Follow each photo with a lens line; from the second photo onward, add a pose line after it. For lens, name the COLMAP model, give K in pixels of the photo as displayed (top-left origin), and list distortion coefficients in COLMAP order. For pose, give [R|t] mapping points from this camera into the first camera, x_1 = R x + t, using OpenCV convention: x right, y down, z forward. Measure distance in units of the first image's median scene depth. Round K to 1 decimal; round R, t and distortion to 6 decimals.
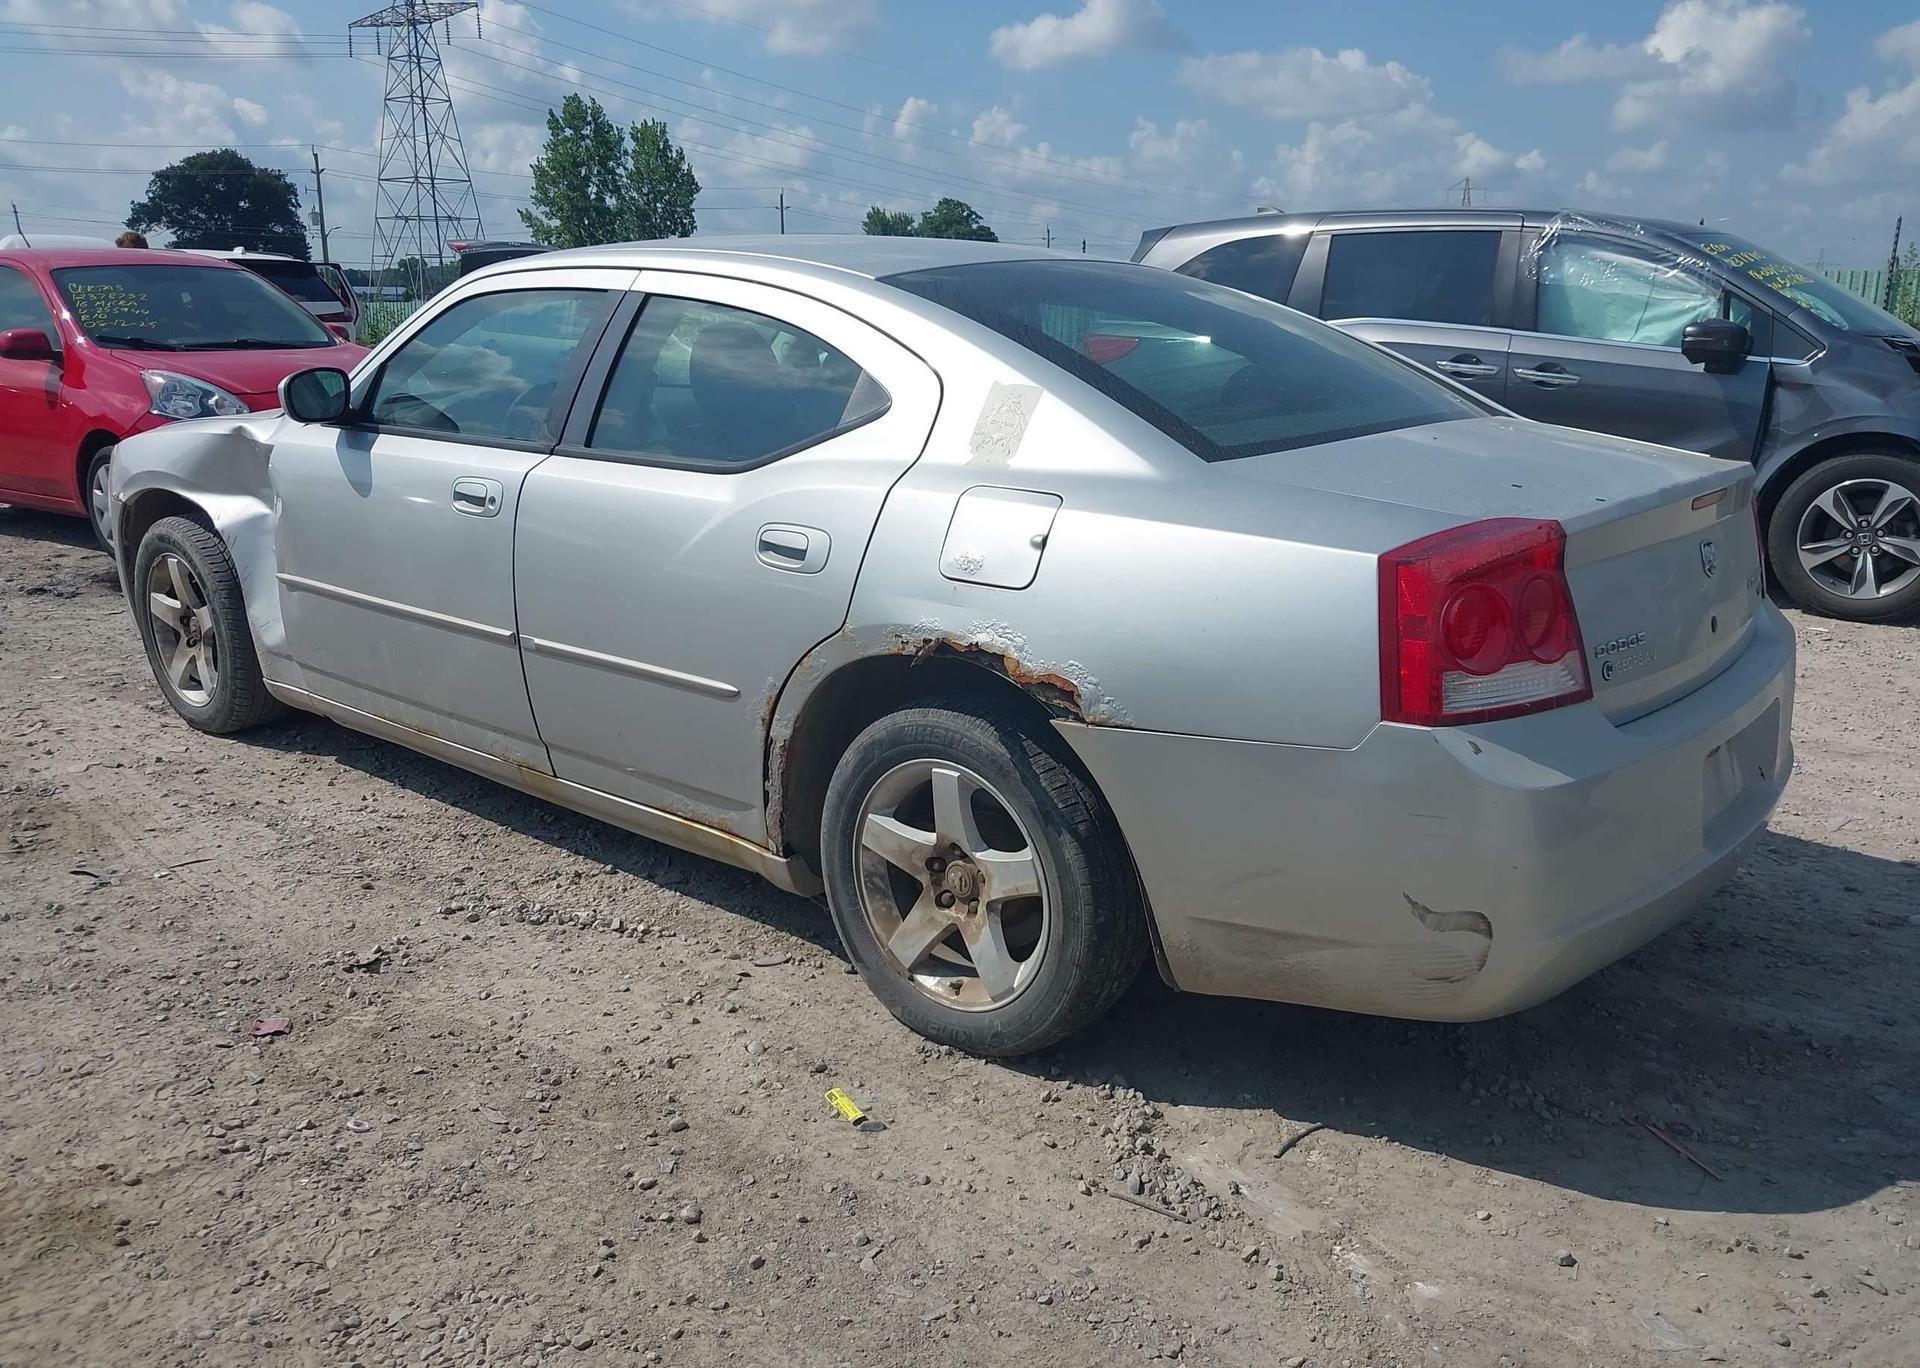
lens RADIAL K [[1621.9, 0, 954.6], [0, 1621.9, 672.6], [0, 0, 1]] dist [0.002151, -0.016158]
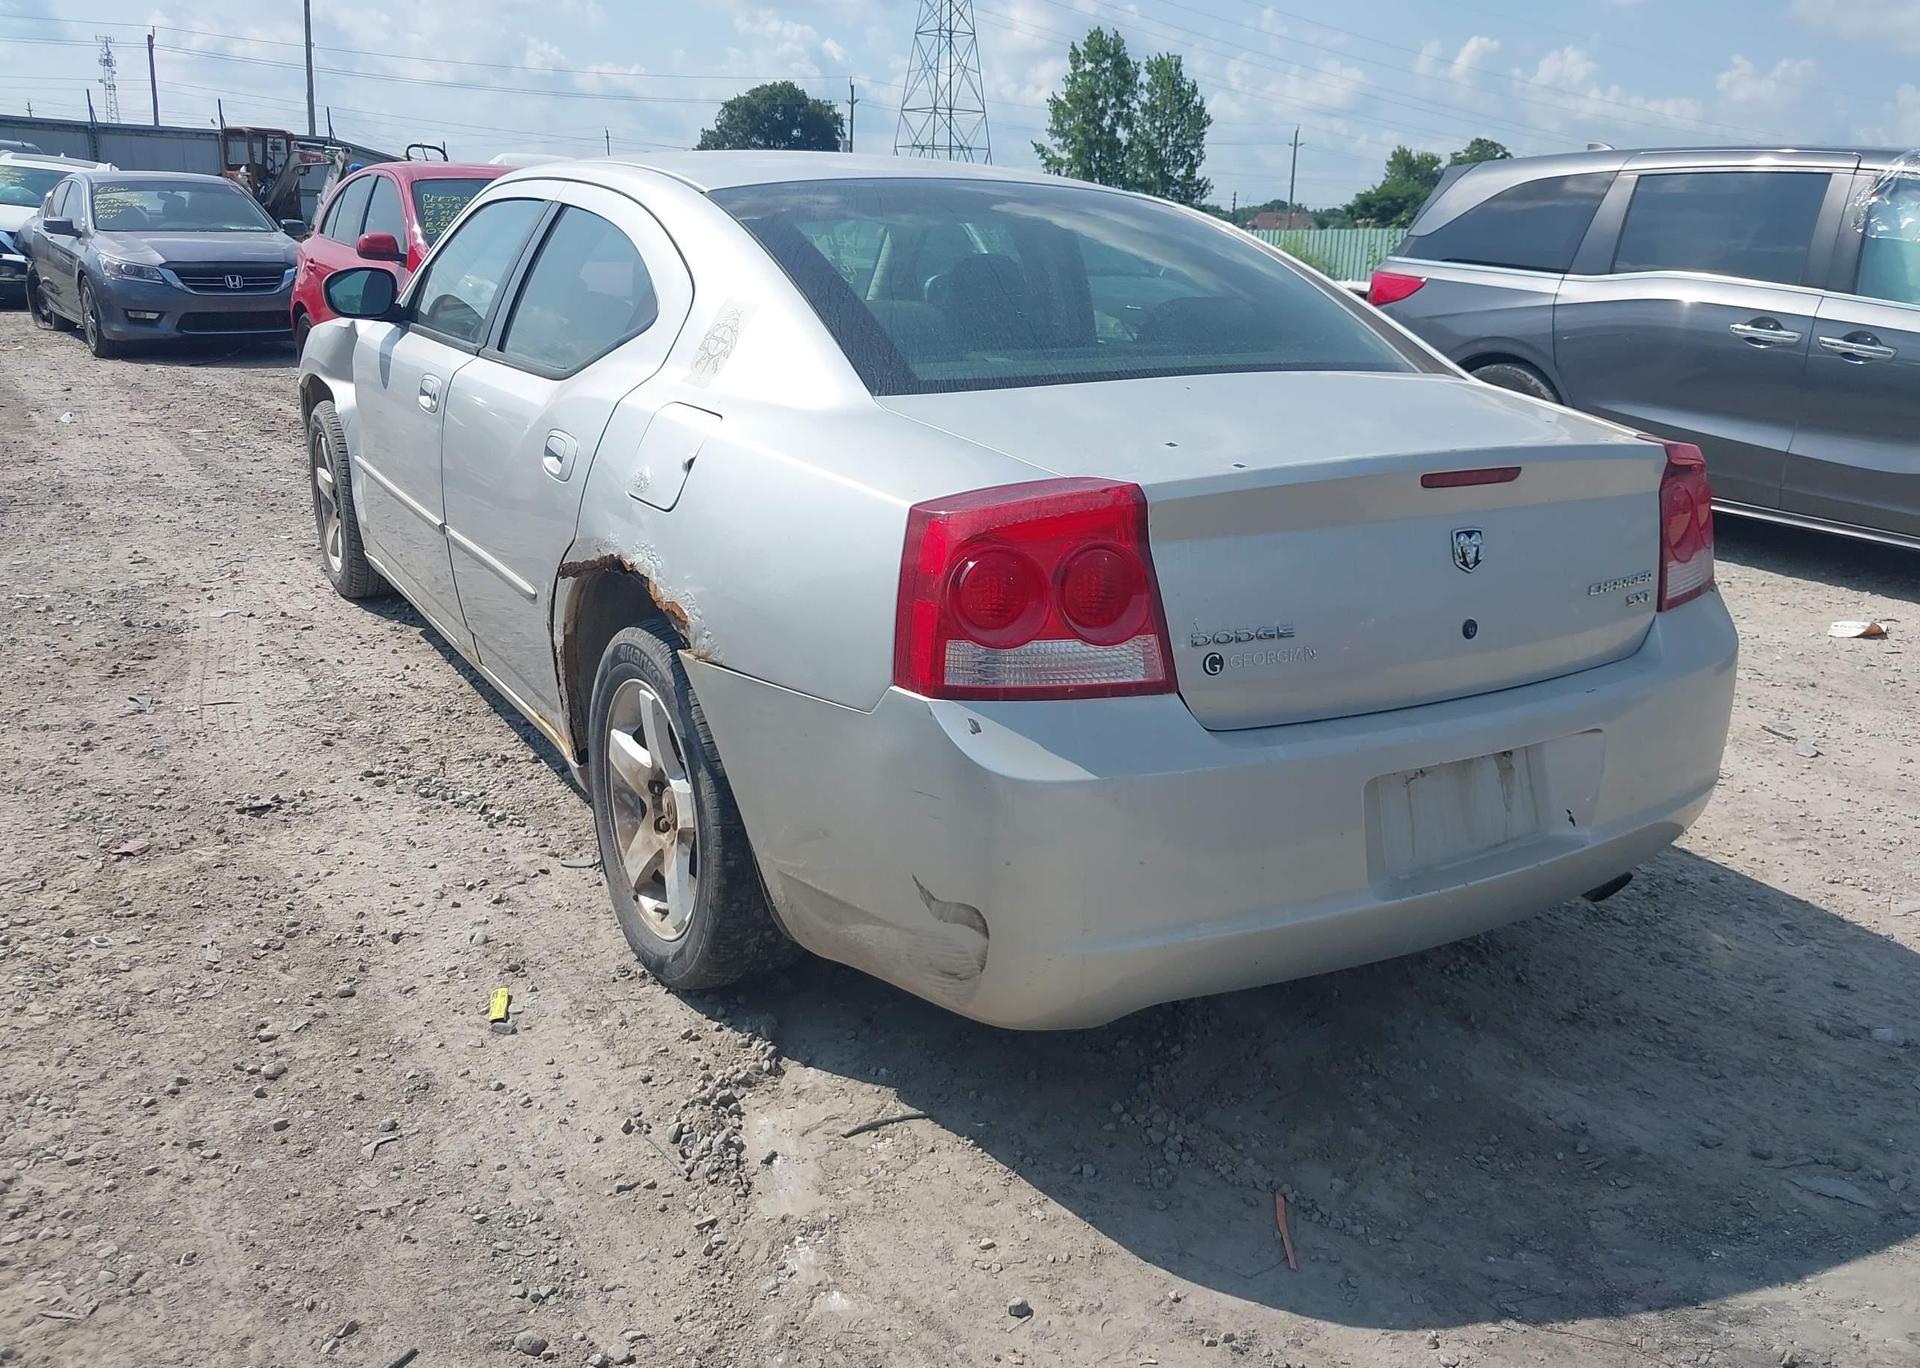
lens RADIAL K [[1618.0, 0, 960.0], [0, 1618.0, 684.0], [0, 0, 1]] dist [-0.033211, 0.035596]
pose [[0.943684, 0.118918, -0.308737, 0.287467], [-0.105352, 0.992605, 0.060310, -0.014640], [0.313626, -0.024388, 0.949233, 0.076589]]
